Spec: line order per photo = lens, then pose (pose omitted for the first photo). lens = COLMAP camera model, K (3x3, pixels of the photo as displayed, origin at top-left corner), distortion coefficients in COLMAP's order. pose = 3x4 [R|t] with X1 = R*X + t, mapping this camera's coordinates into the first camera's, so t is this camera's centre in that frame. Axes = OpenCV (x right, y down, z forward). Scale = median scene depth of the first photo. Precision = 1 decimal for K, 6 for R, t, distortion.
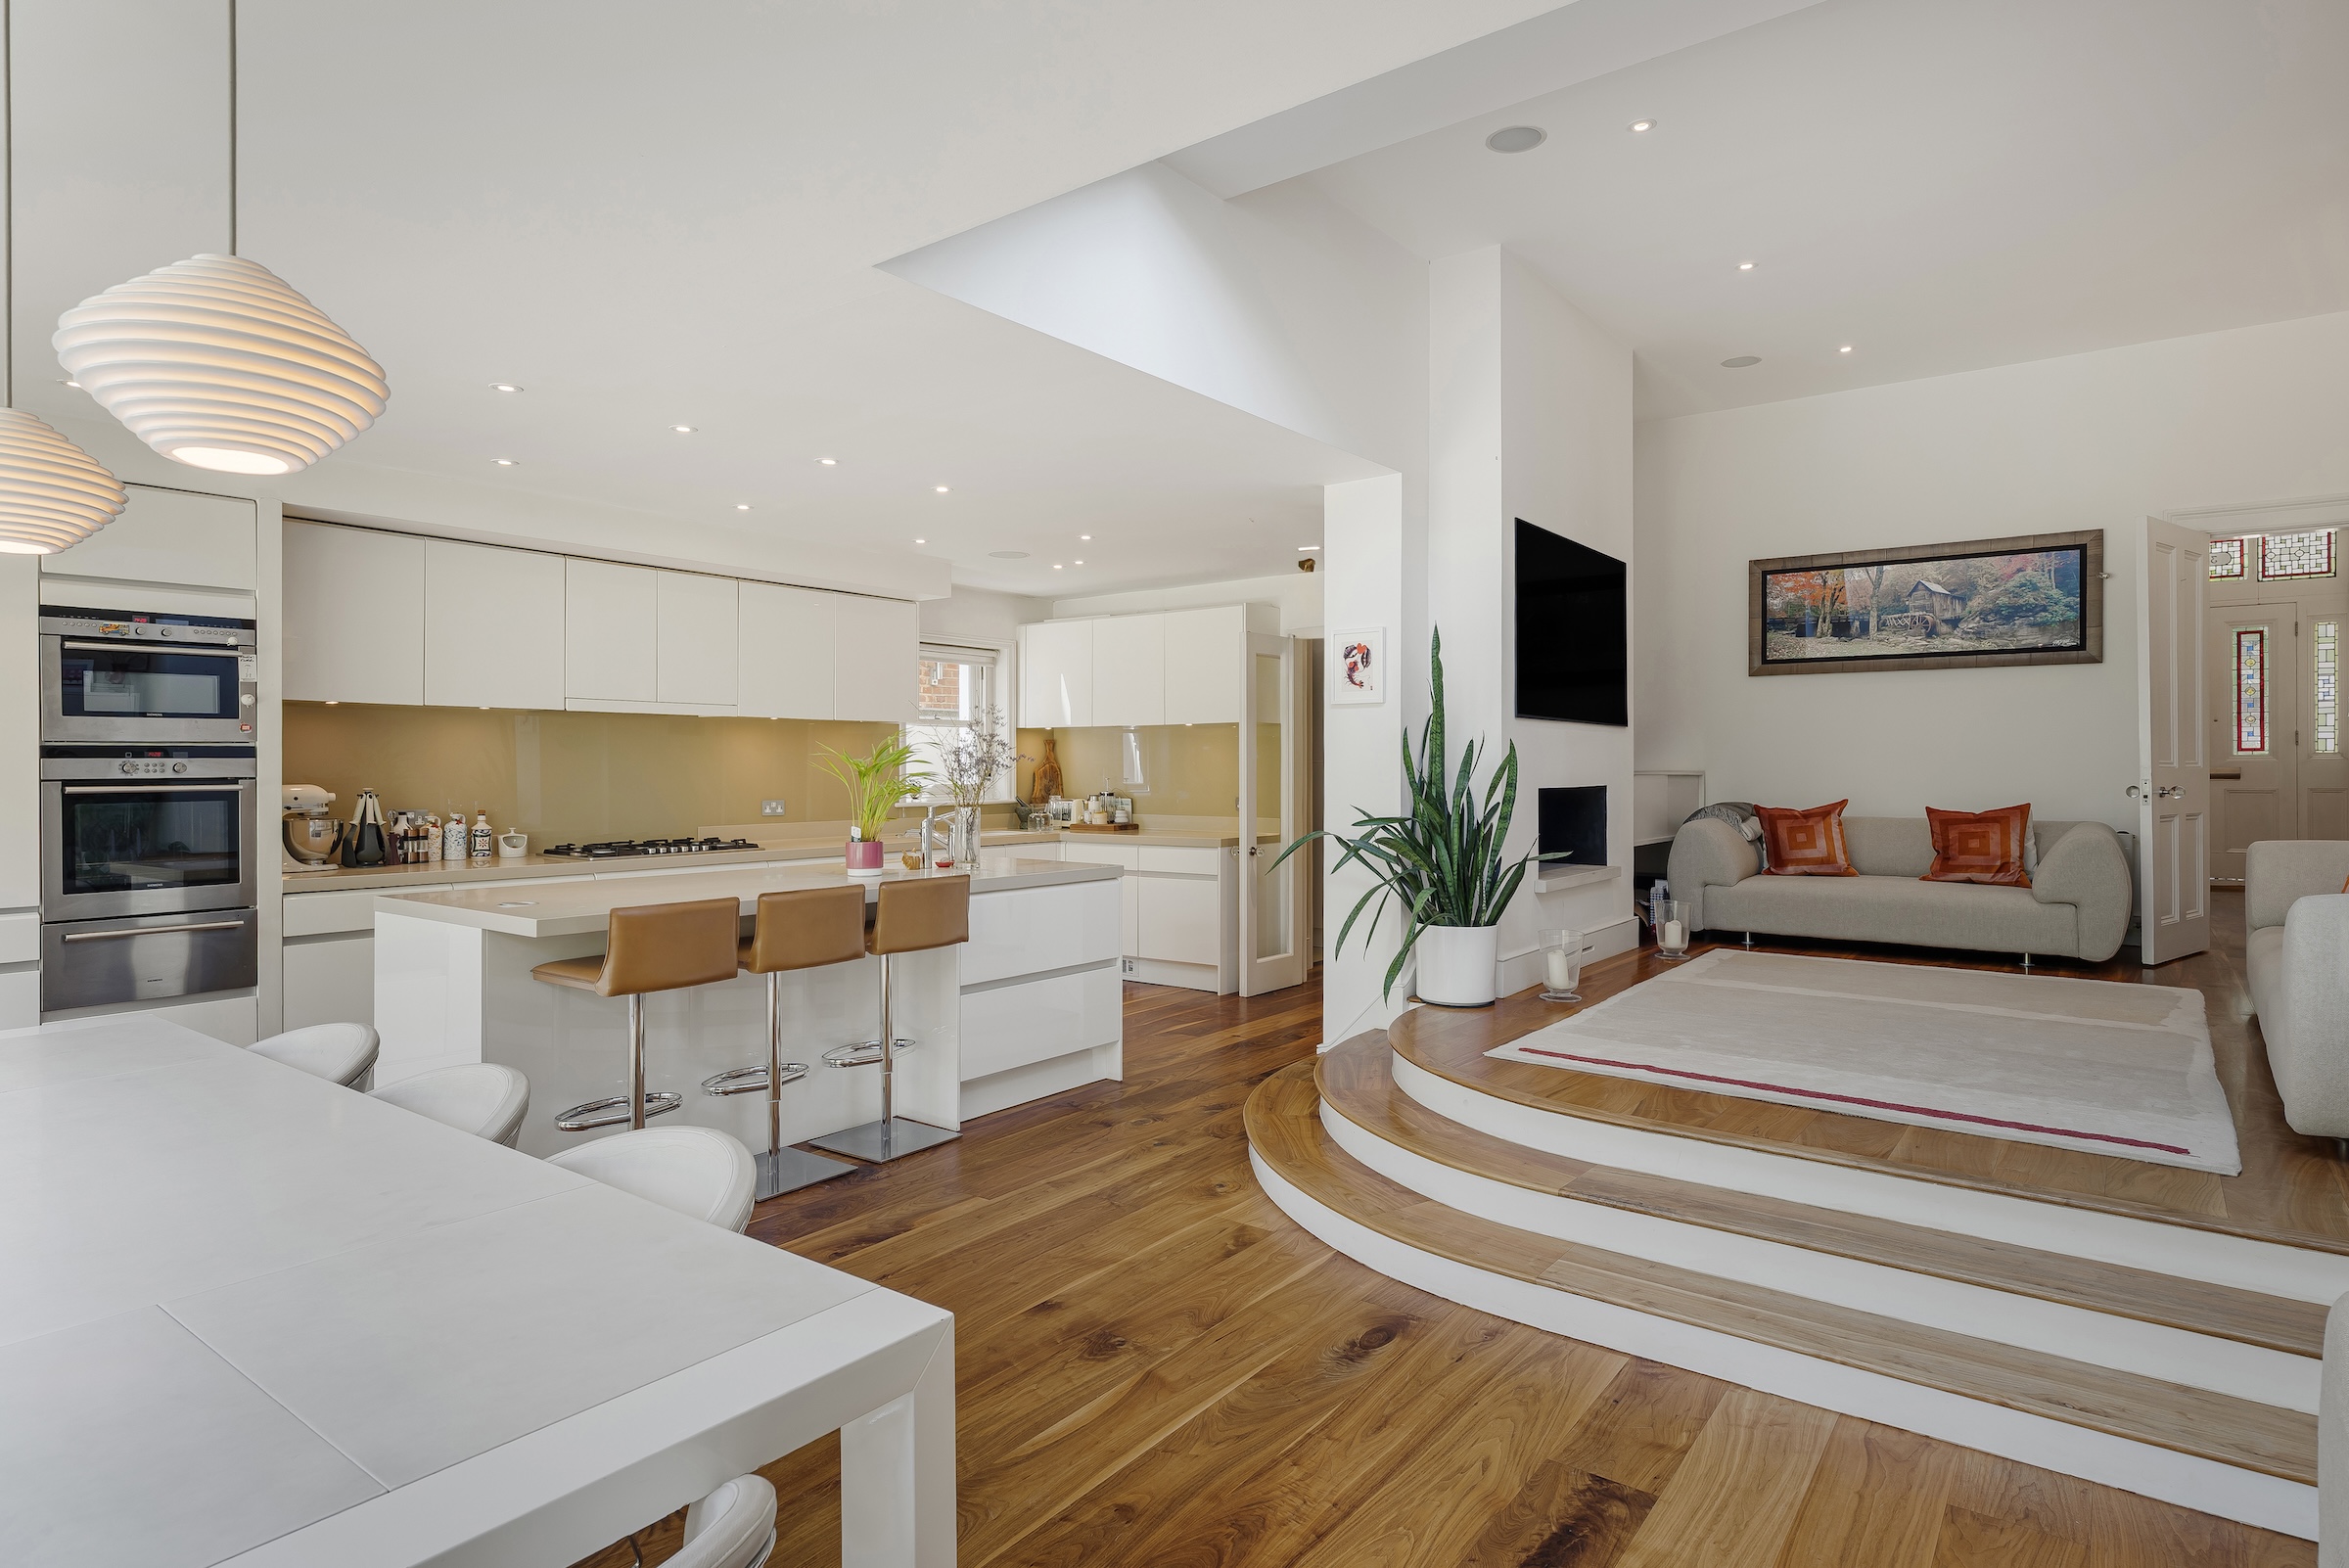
lens RADIAL K [[1246.2, 0, 1174.9], [0, 1246.2, 766.6], [0, 0, 1]] dist [-0.001436, 0.000841]
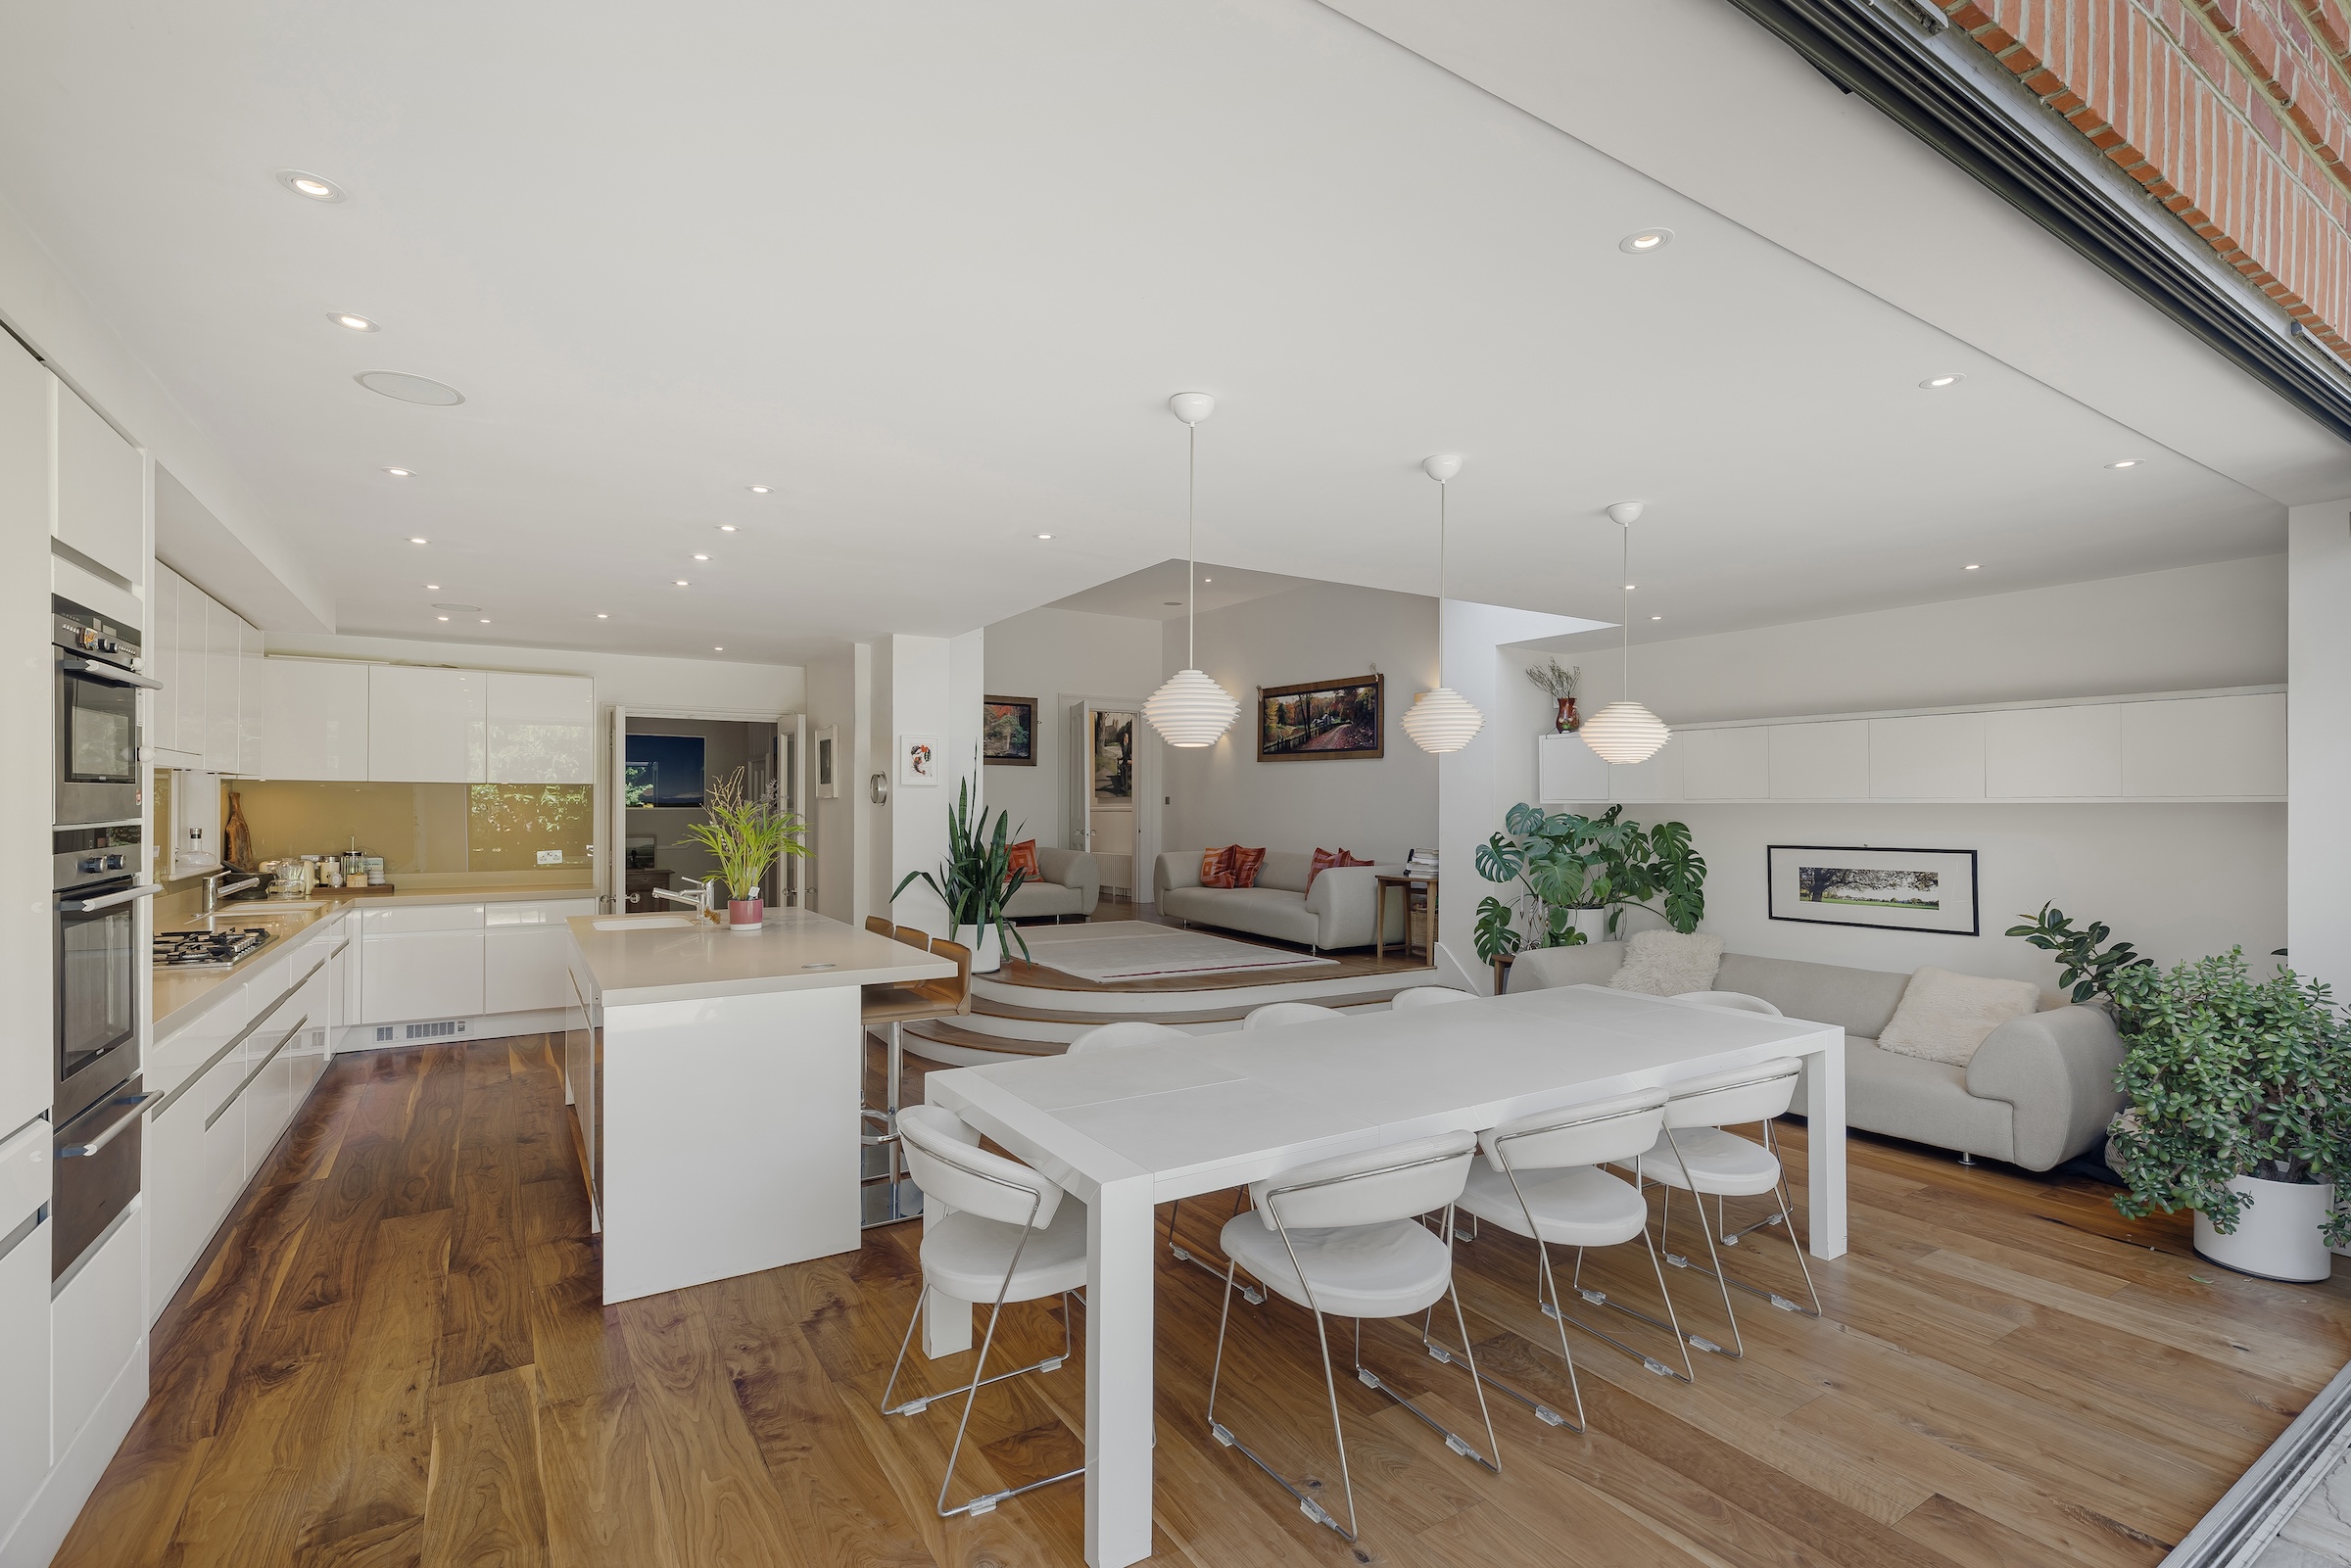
lens RADIAL K [[1078.8, 0, 1173.5], [0, 1078.8, 804.8], [0, 0, 1]] dist [0.010863, -0.001449]
pose [[0.345000, 0.002942, 0.938598, -0.986759], [-0.004621, 0.999988, -0.001436, -0.026864], [-0.938591, -0.003841, 0.345010, 0.267733]]
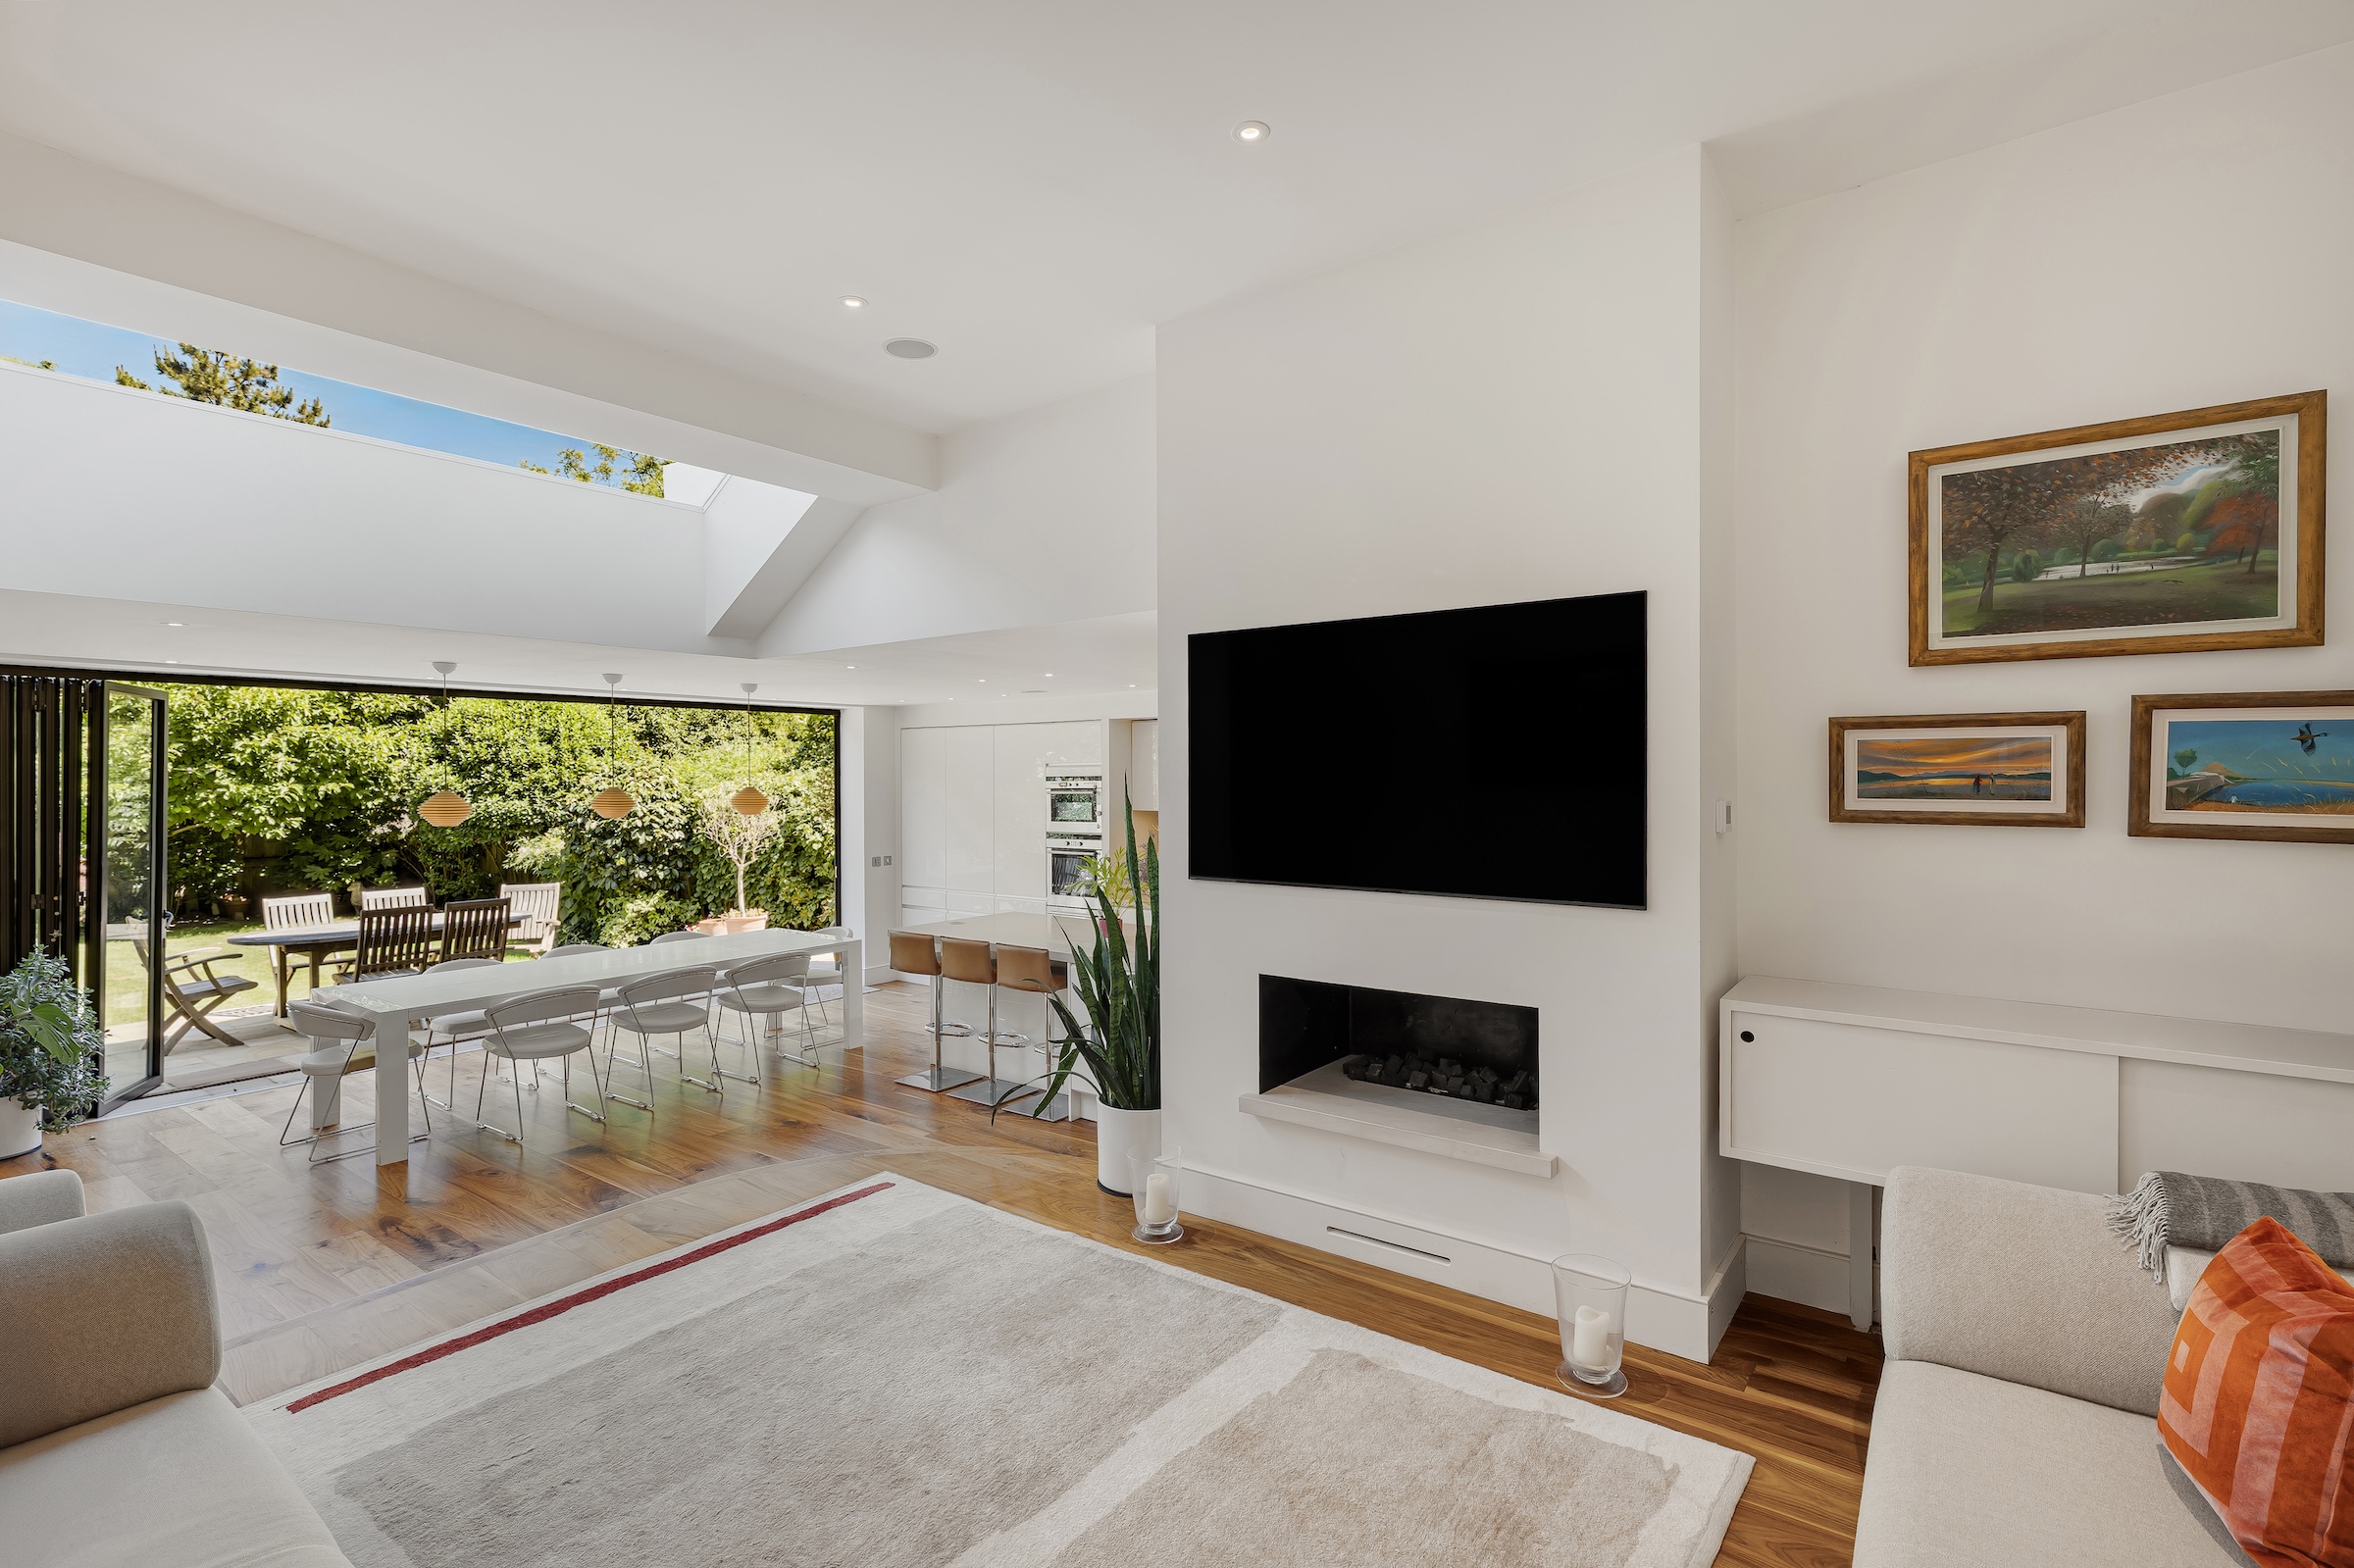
lens RADIAL K [[1080.2, 0, 1170.4], [0, 1080.2, 777.9], [0, 0, 1]] dist [0.010863, -0.001449]
pose [[0.014580, 0.004538, -0.999883, 0.999917], [0.001532, 0.999988, 0.004561, -0.110654], [0.999893, -0.001598, 0.014573, 0.992293]]
